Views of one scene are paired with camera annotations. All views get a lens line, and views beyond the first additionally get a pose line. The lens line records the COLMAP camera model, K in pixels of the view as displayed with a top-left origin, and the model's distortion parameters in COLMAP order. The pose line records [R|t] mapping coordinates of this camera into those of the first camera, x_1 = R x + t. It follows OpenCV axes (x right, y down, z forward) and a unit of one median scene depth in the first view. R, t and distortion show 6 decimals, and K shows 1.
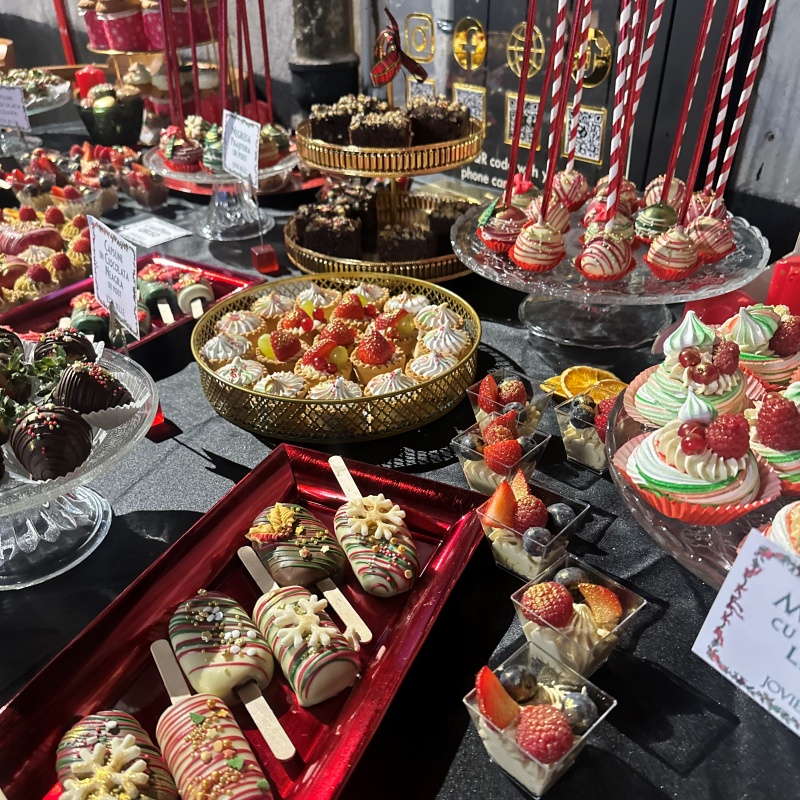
lens RADIAL K [[746.7, 0, 401.1], [0, 746.7, 454.4], [0, 0, 1]] dist [0.098676, -0.196156]
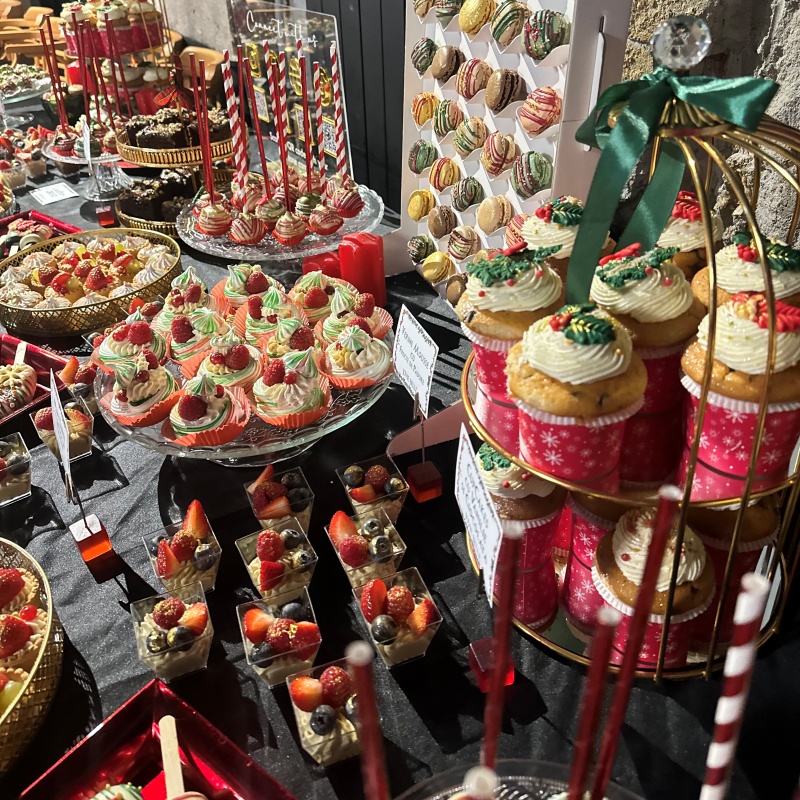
lens RADIAL K [[727.8, 0, 402.8], [0, 727.8, 318.8], [0, 0, 1]] dist [0.107985, -0.205520]
pose [[0.993191, 0.047013, -0.106587, 0.832300], [-0.056192, 0.994811, -0.084817, 0.038827], [0.102047, 0.090229, 0.990679, -0.499931]]
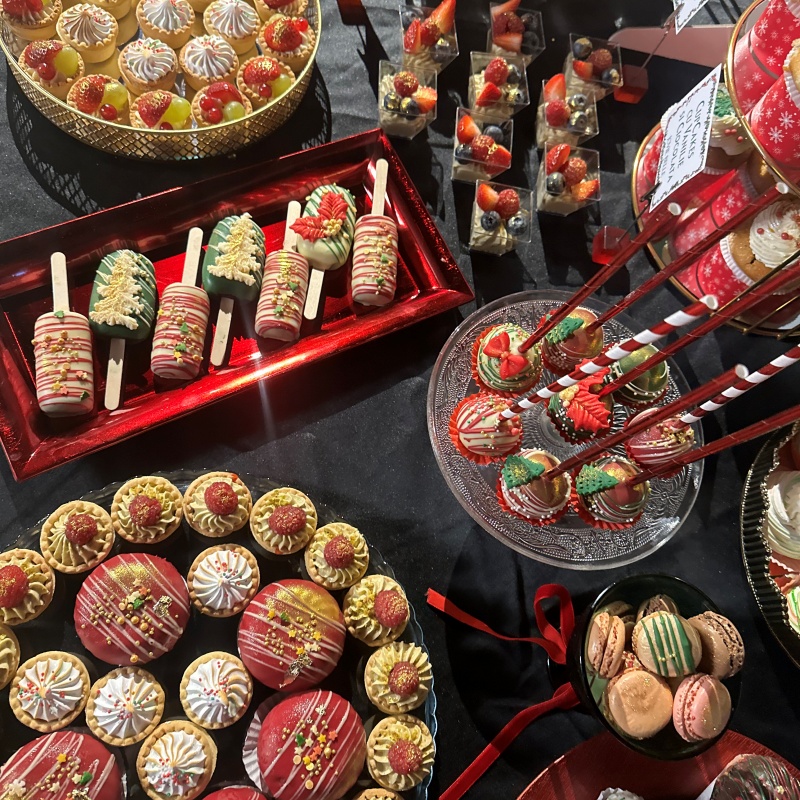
lens RADIAL K [[752.7, 0, 393.8], [0, 752.7, 371.3], [0, 0, 1]] dist [0.083029, -0.151619]
pose [[0.827059, 0.561739, 0.020555, 0.676031], [-0.486219, 0.696563, 0.527628, 0.047988], [0.282071, -0.446373, 0.849227, -0.744679]]
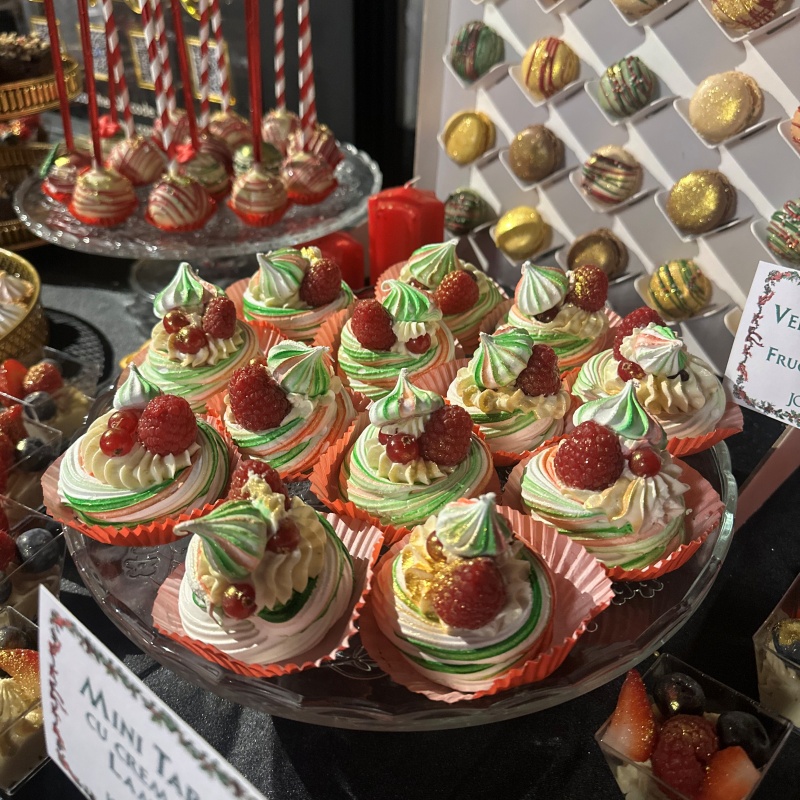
lens RADIAL K [[754.6, 0, 399.1], [0, 754.6, 387.9], [0, 0, 1]] dist [0.092498, -0.175327]
pose [[0.966154, -0.121381, 0.227624, 0.315726], [0.128458, 0.991578, -0.016482, -0.011657], [-0.223706, 0.045165, 0.973610, 0.128662]]
